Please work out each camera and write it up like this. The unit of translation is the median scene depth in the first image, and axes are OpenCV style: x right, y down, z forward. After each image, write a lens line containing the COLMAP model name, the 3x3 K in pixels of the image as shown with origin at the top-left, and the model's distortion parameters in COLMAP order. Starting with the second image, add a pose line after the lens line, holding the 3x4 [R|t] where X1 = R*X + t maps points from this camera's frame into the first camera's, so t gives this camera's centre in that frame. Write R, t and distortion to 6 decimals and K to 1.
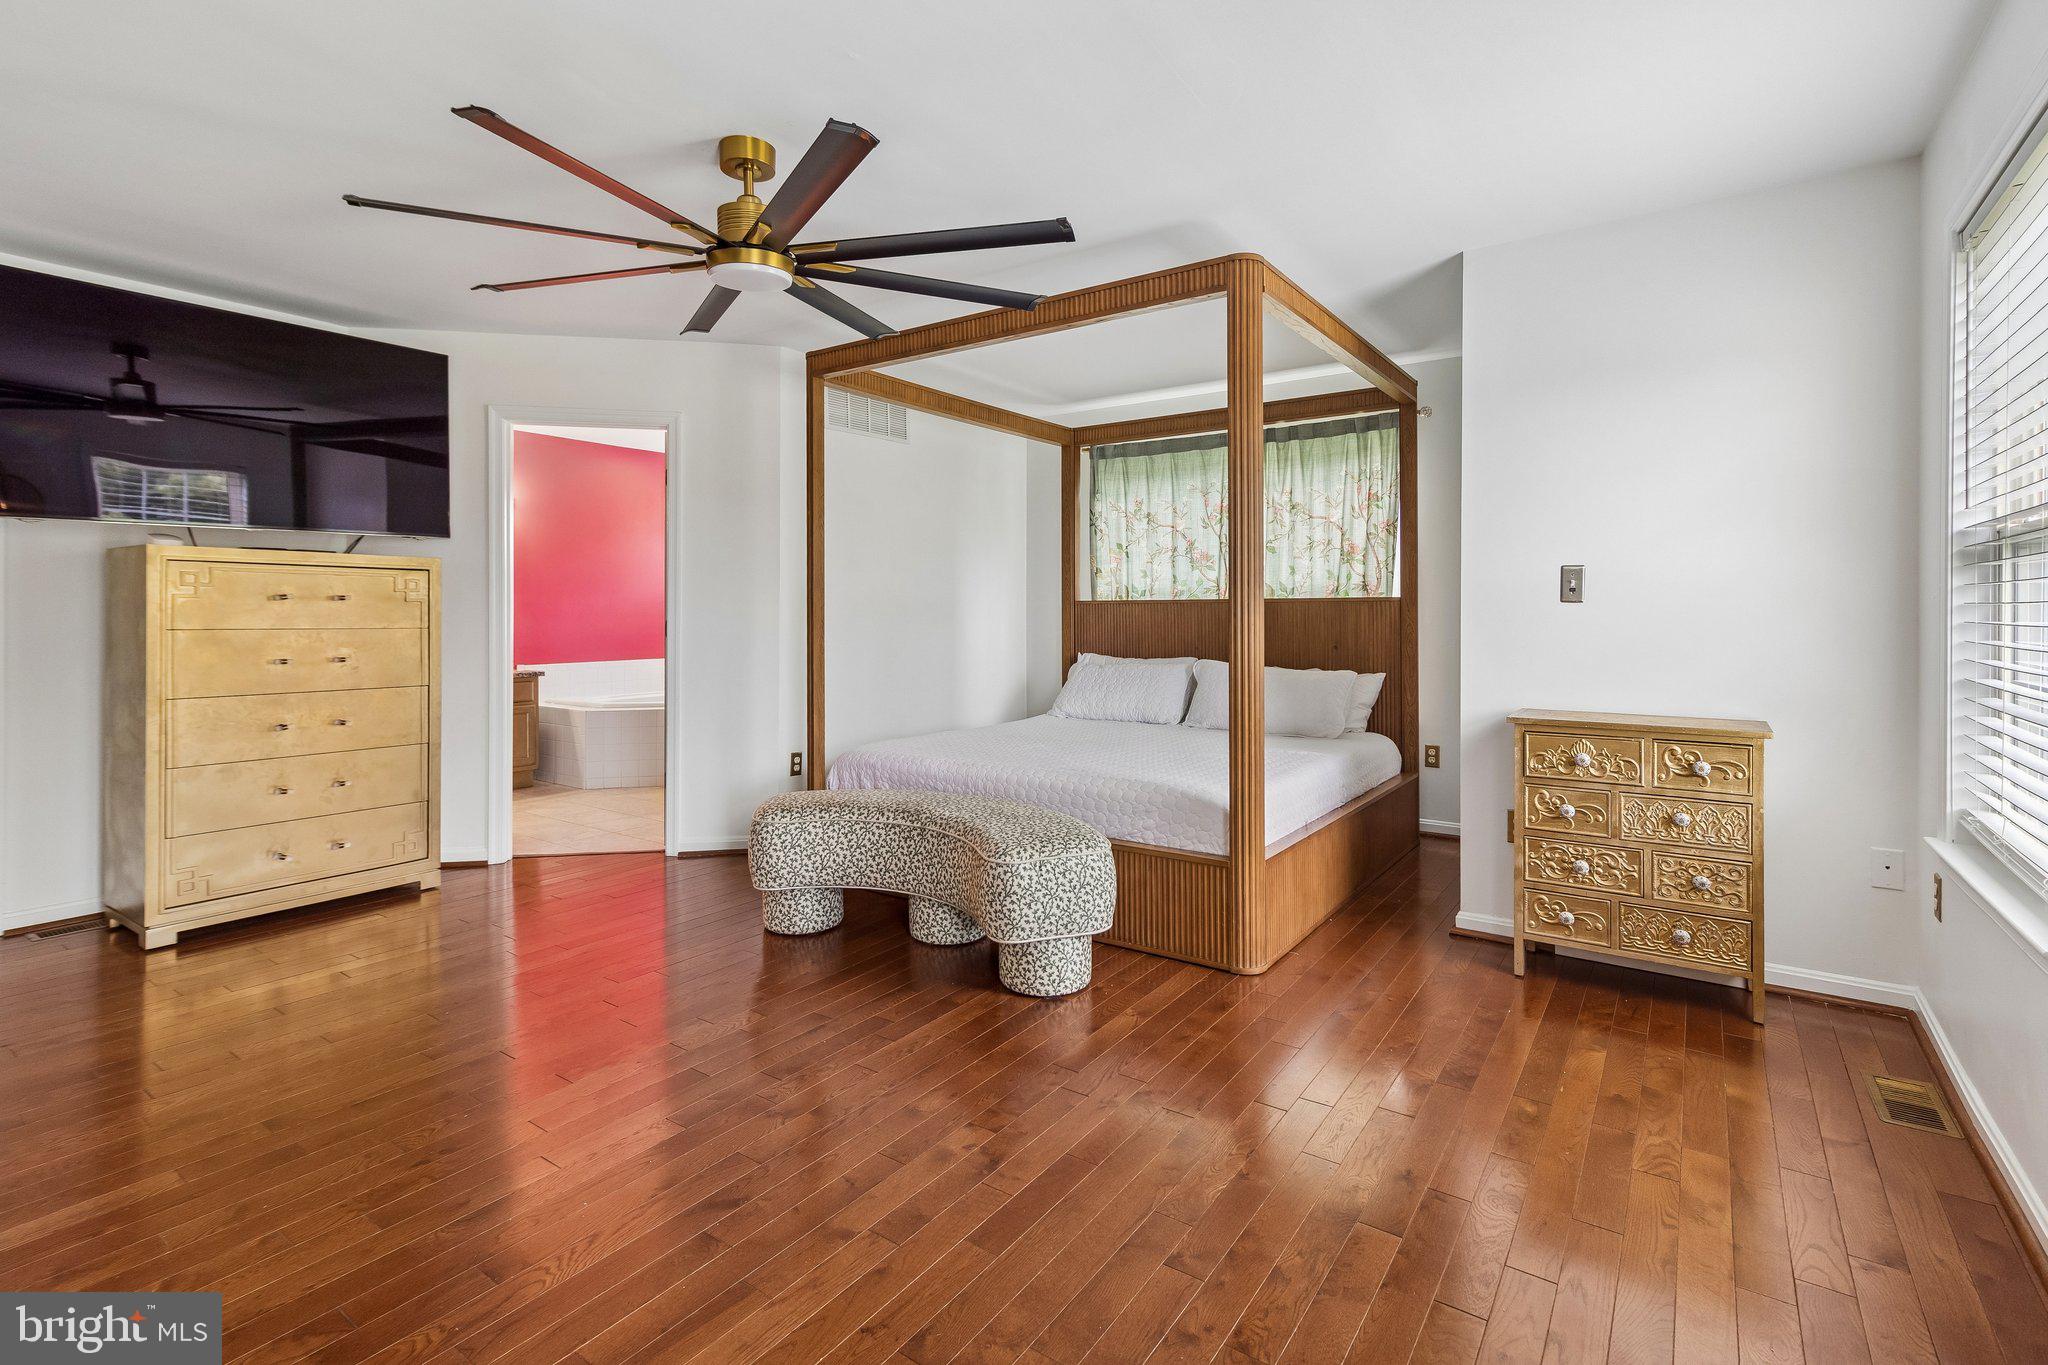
lens RADIAL K [[941.4, 0, 1034.0], [0, 941.4, 638.0], [0, 0, 1]] dist [0.004587, 0.000550]
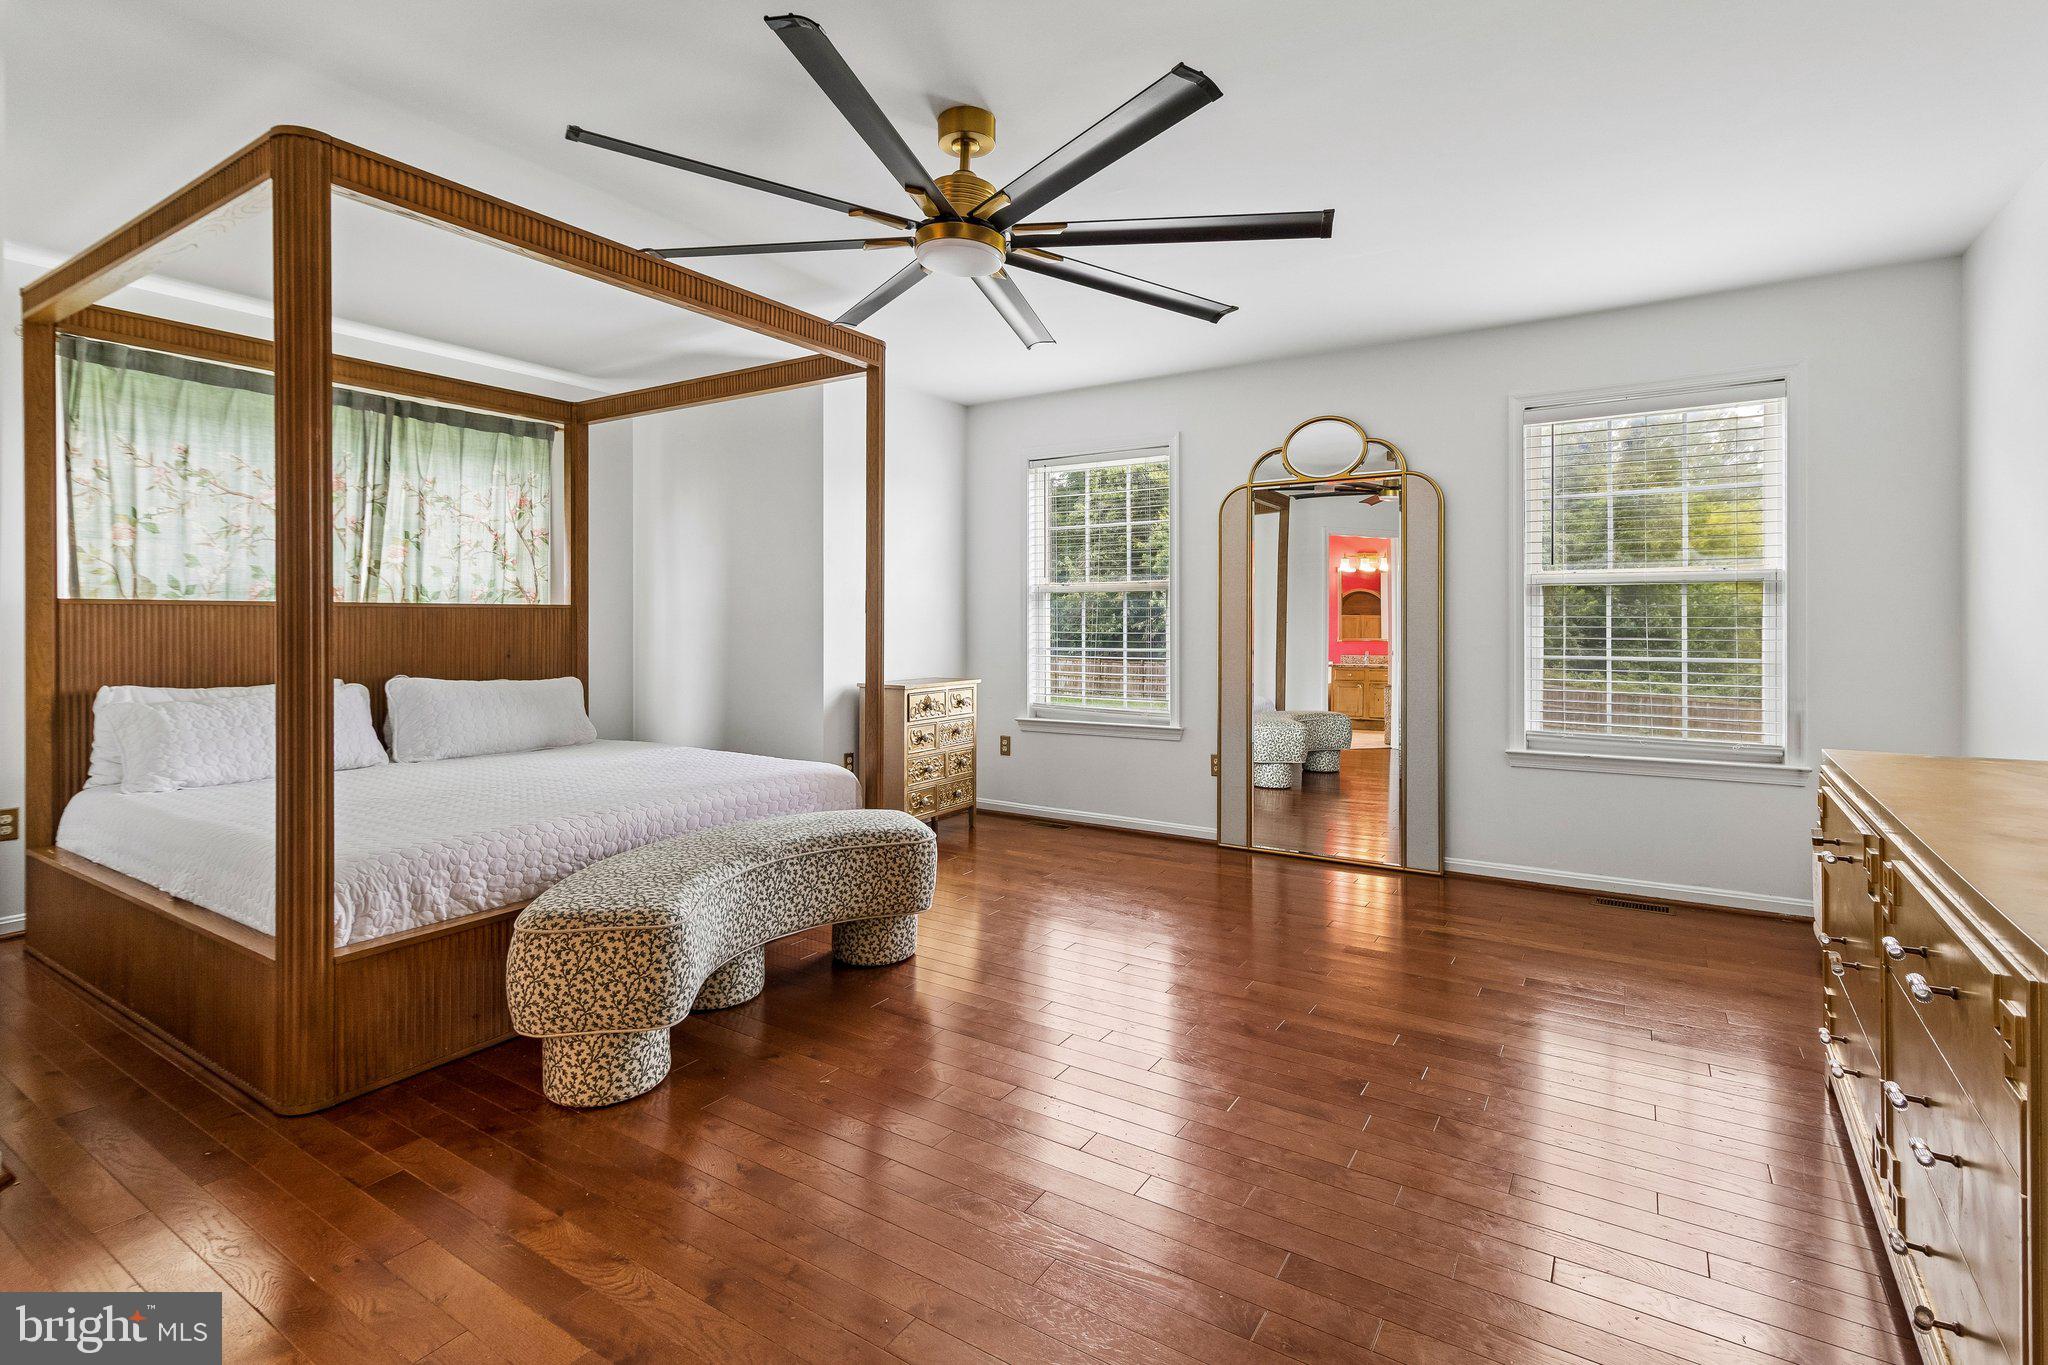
lens RADIAL K [[941.4, 0, 1034.0], [0, 941.4, 638.0], [0, 0, 1]] dist [0.004587, 0.000550]
pose [[-0.054861, -0.016365, 0.998360, -0.670306], [0.031015, 0.999355, 0.018086, -0.009824], [-0.998012, 0.031956, -0.054318, 0.535777]]
